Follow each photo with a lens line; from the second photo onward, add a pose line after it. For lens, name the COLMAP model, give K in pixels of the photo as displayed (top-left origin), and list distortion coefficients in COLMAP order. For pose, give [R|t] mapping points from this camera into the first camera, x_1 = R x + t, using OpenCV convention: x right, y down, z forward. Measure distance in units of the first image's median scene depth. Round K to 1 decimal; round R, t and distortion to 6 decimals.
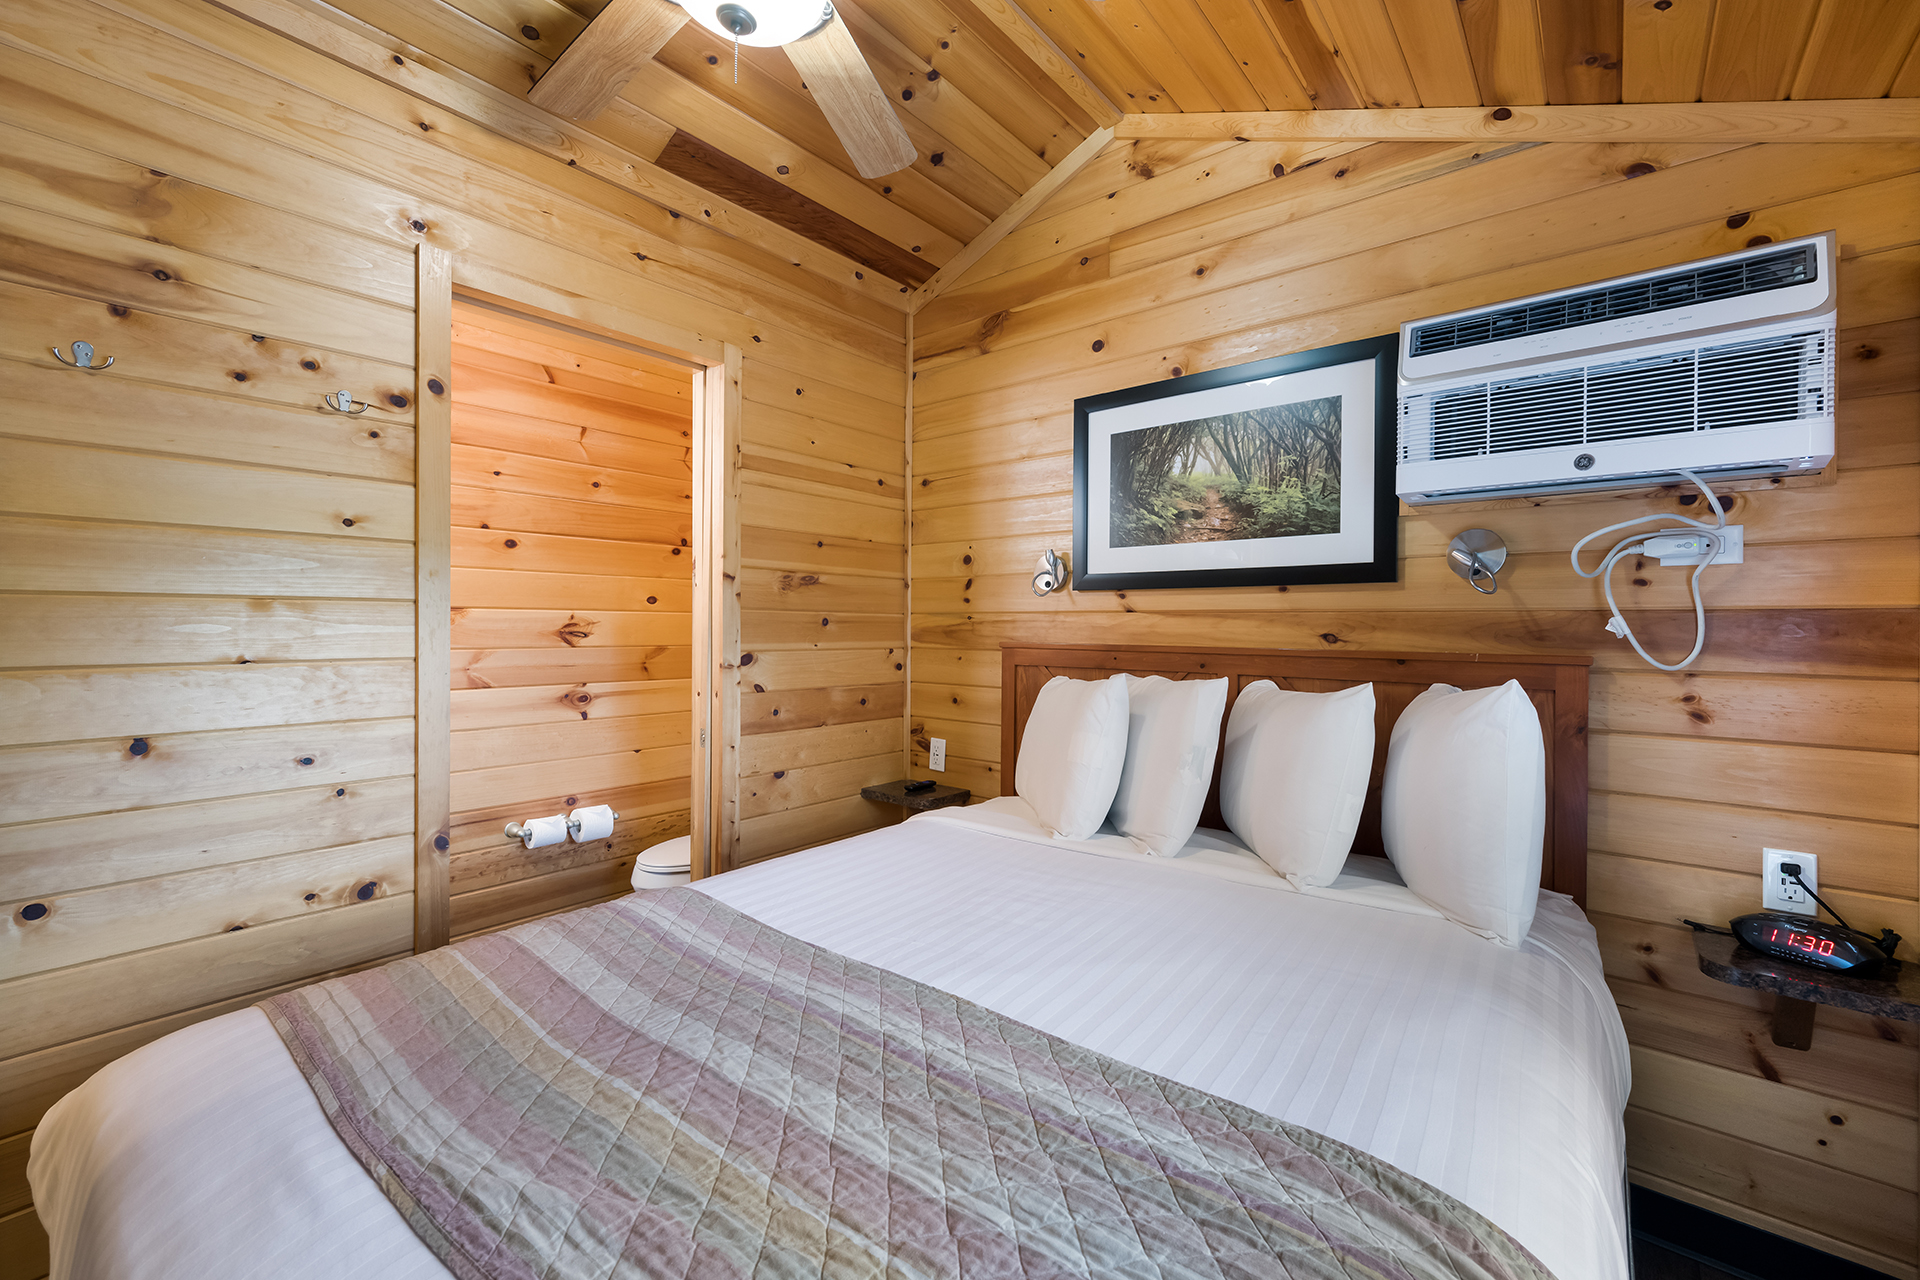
lens RADIAL K [[753.9, 0, 961.6], [0, 753.9, 626.3], [0, 0, 1]] dist [0.010003, -0.001956]
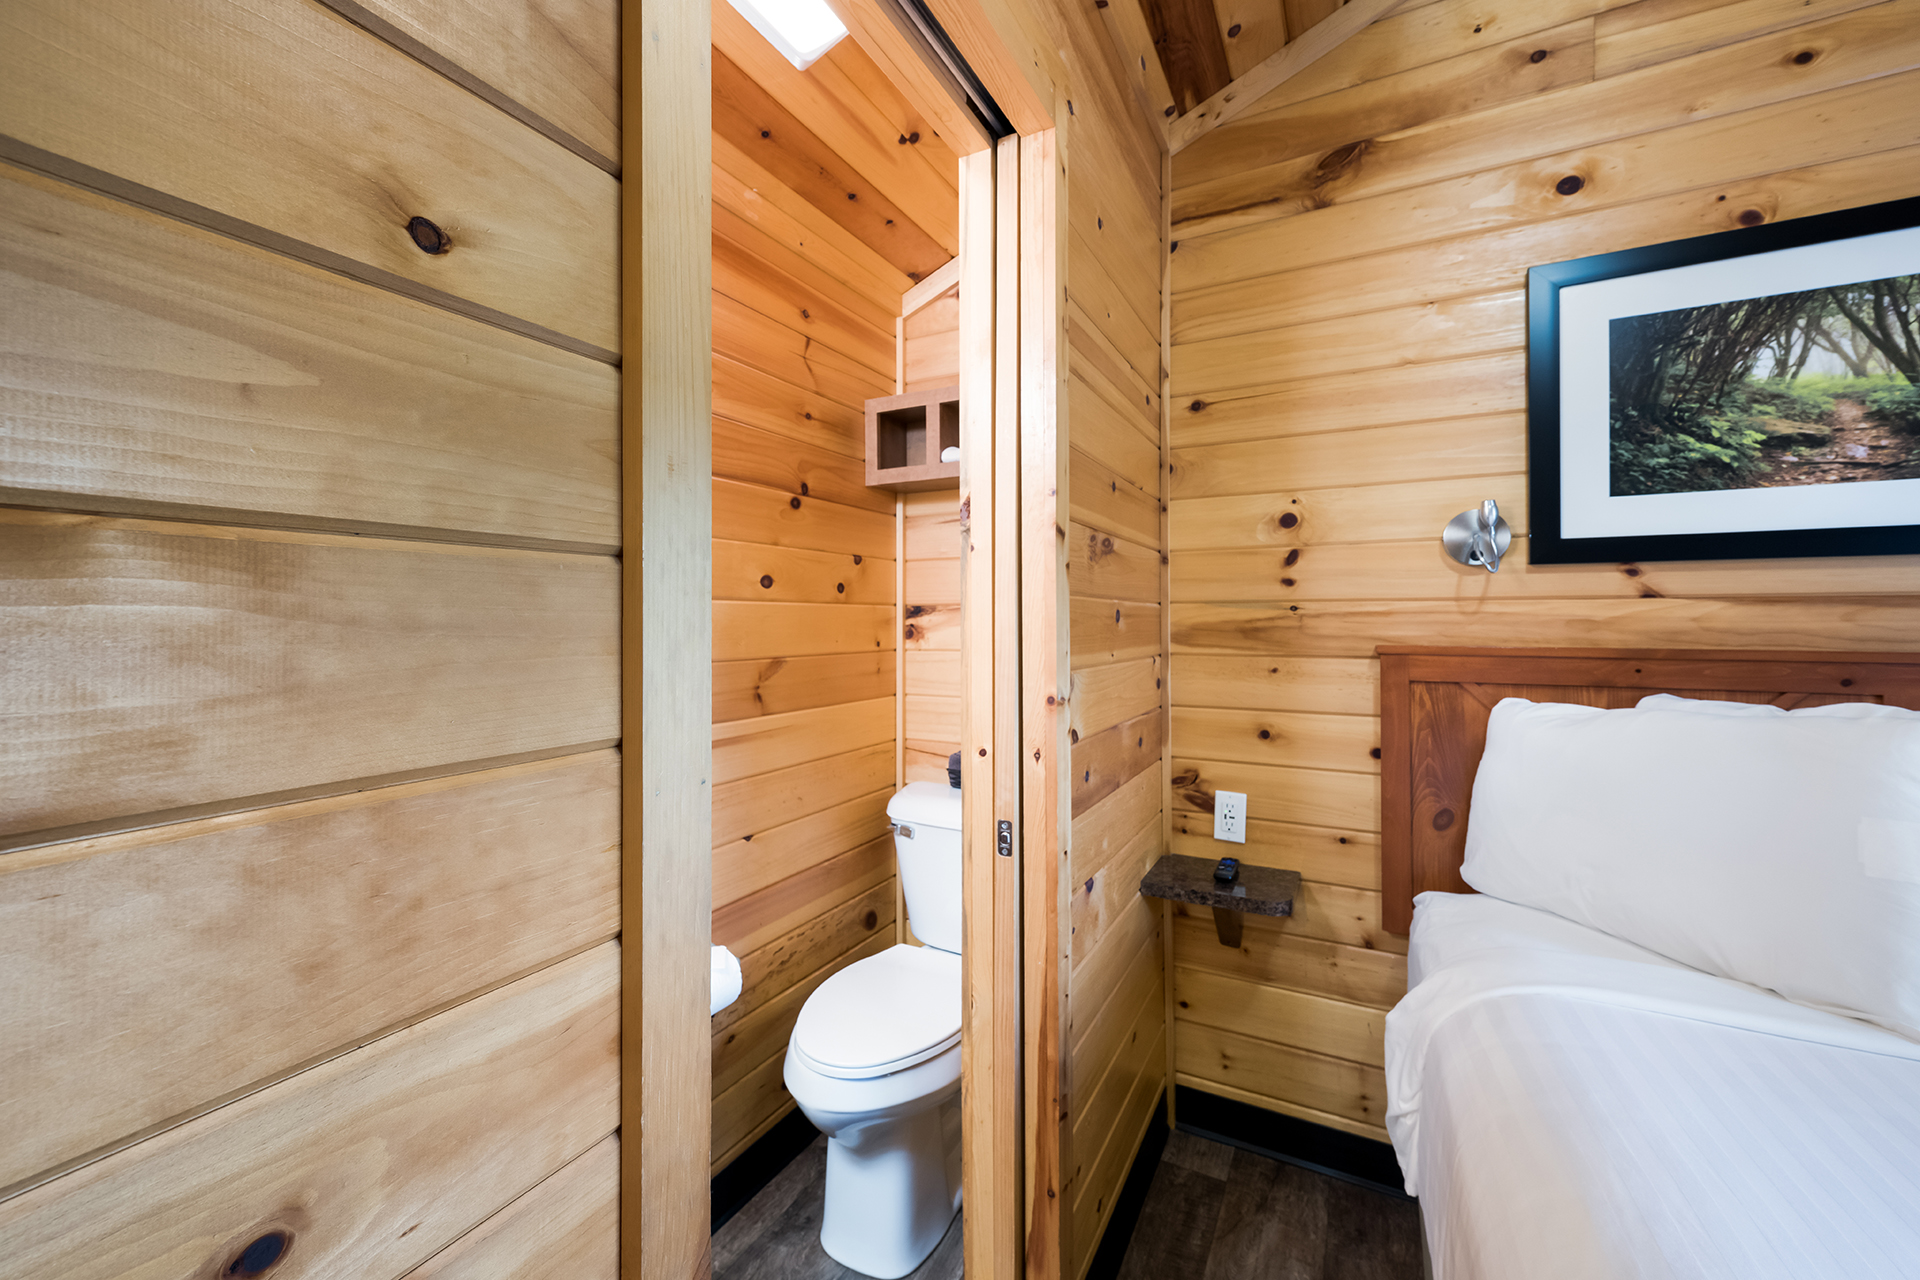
lens RADIAL K [[753.9, 0, 980.7], [0, 753.9, 612.4], [0, 0, 1]] dist [0.010003, -0.001956]
pose [[0.980804, -0.005022, 0.194934, -0.461505], [0.007177, 0.999921, -0.010352, -0.003701], [-0.194866, 0.011552, 0.980762, 0.487501]]
